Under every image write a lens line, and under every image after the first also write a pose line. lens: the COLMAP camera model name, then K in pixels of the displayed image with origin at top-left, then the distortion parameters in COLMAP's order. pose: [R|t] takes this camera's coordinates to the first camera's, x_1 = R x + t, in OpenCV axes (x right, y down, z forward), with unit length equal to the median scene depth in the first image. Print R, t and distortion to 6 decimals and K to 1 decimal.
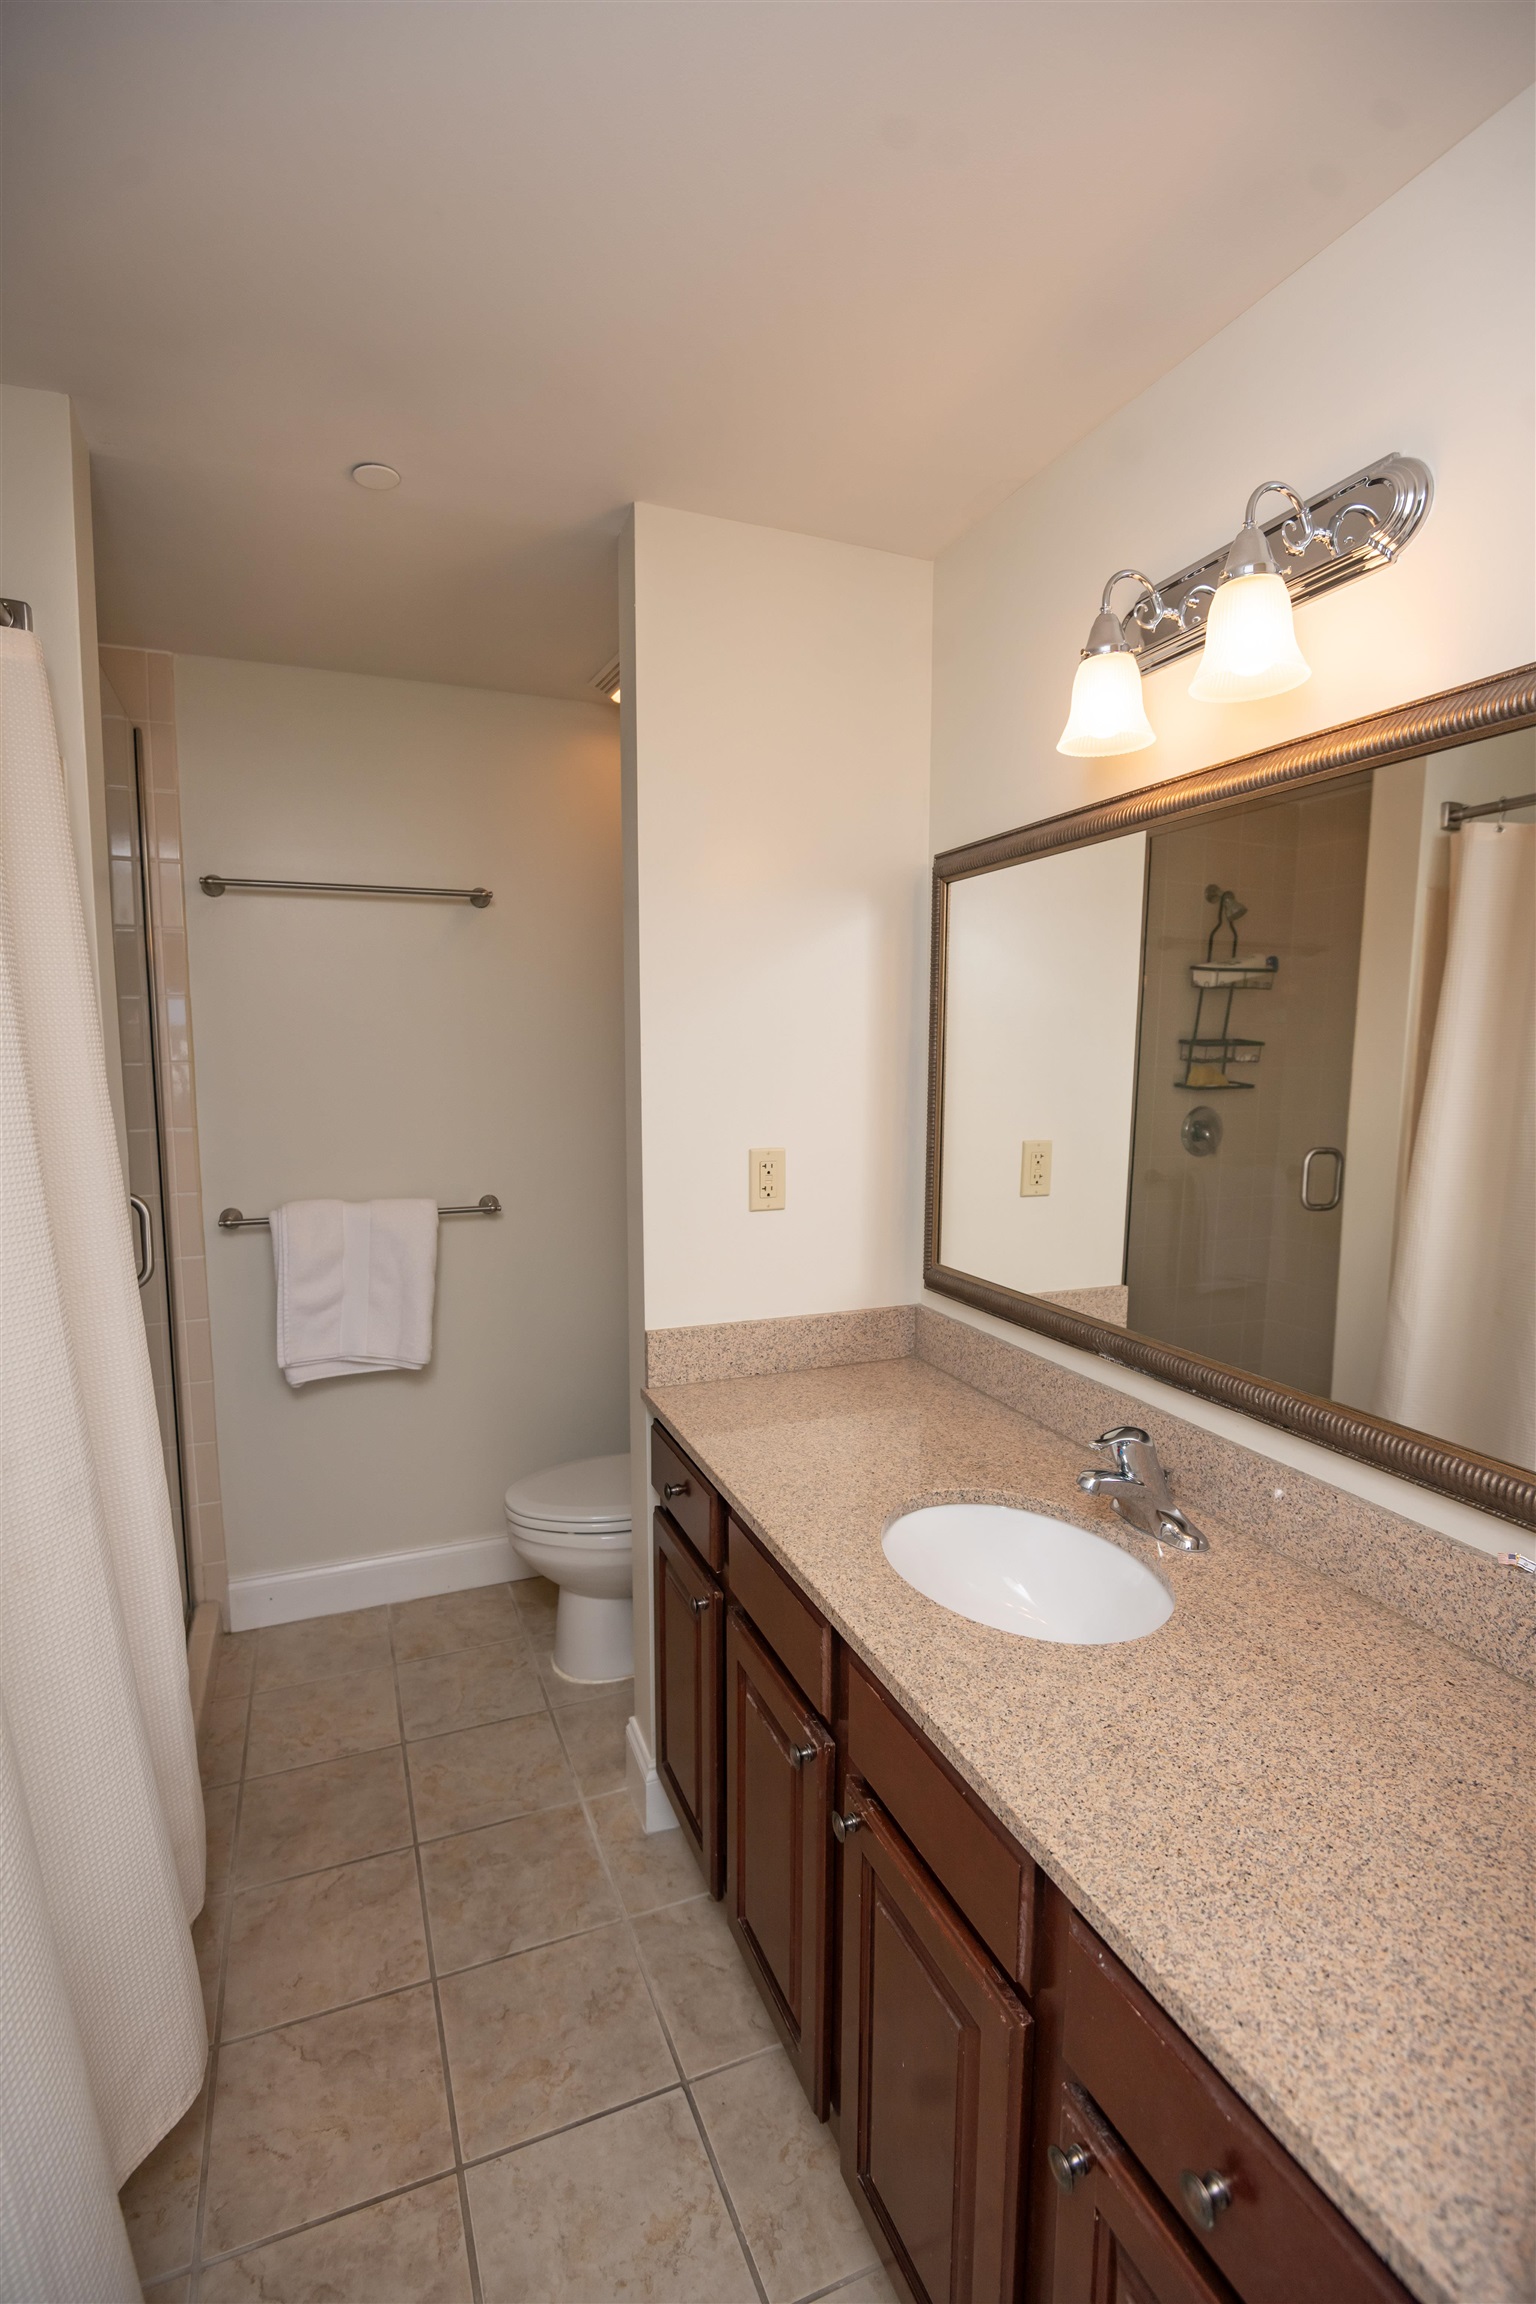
lens RADIAL K [[1119.5, 0, 768.0], [0, 1119.5, 1152.0], [0, 0, 1]] dist [-0.015924, -0.000928]
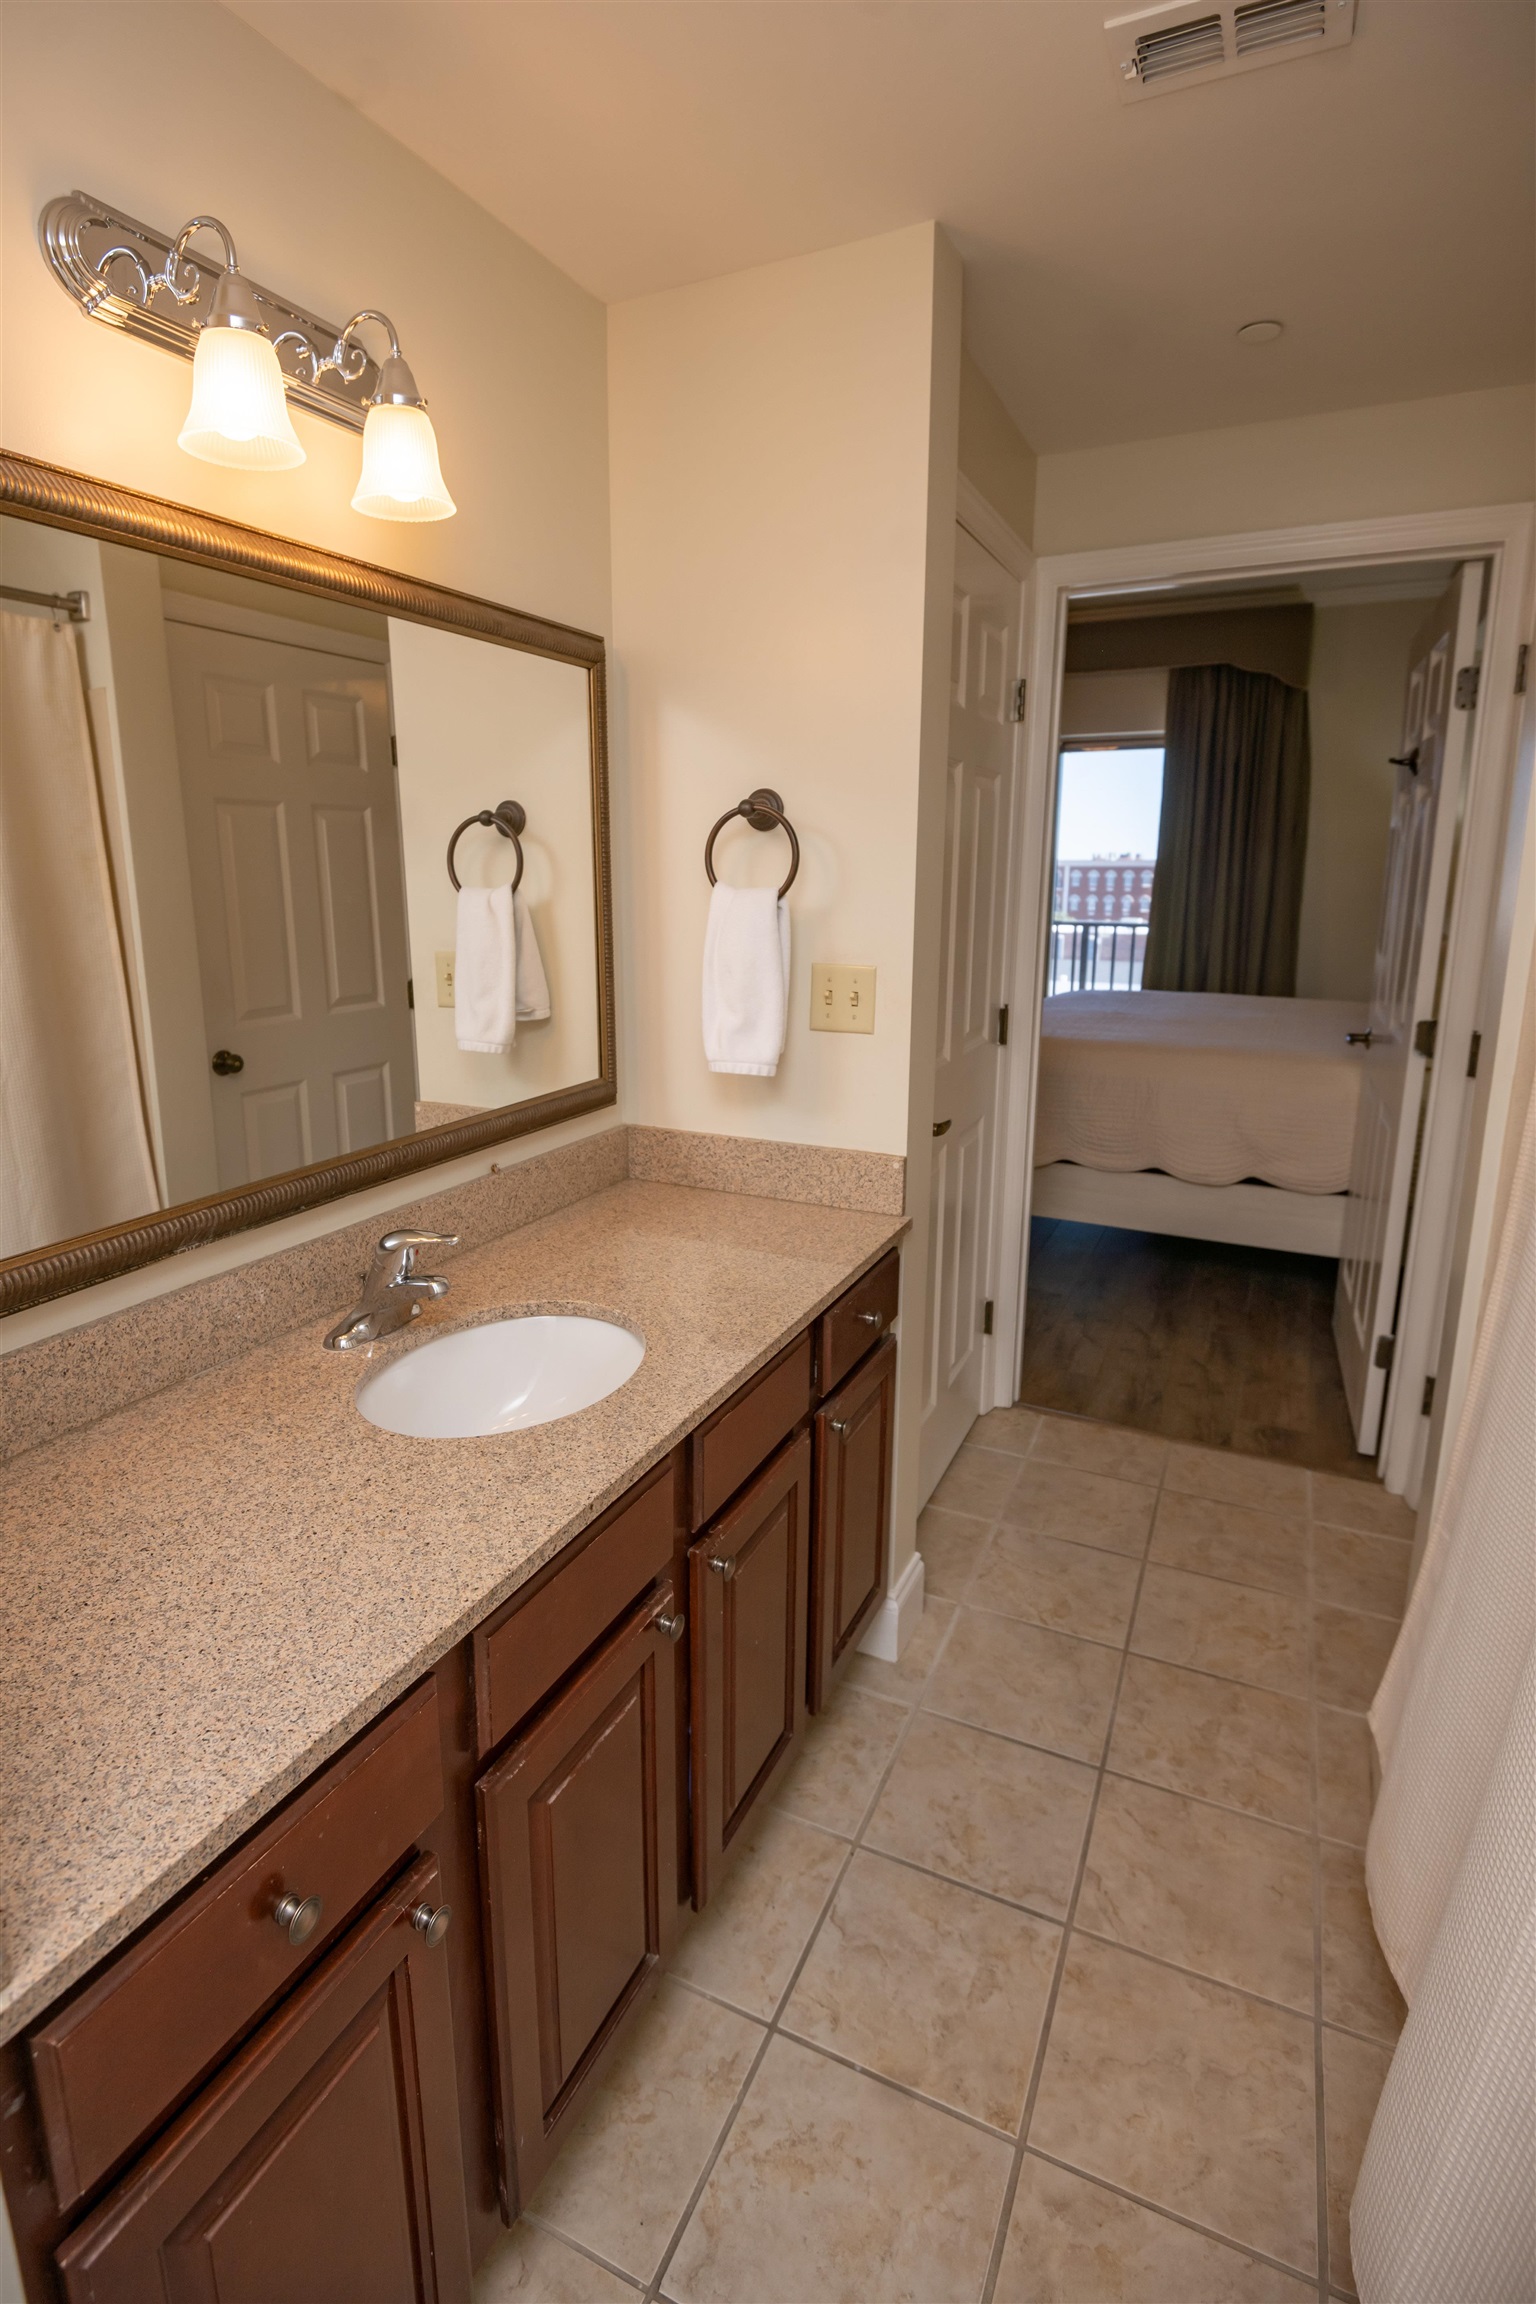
lens RADIAL K [[1054.6, 0, 769.7], [0, 1054.6, 1073.2], [0, 0, 1]] dist [-0.014003, -0.001145]
pose [[-0.671109, -0.142816, 0.727473, -0.558725], [0.072930, 0.963792, 0.256490, -0.105505], [-0.737763, 0.225187, -0.636393, 1.321522]]
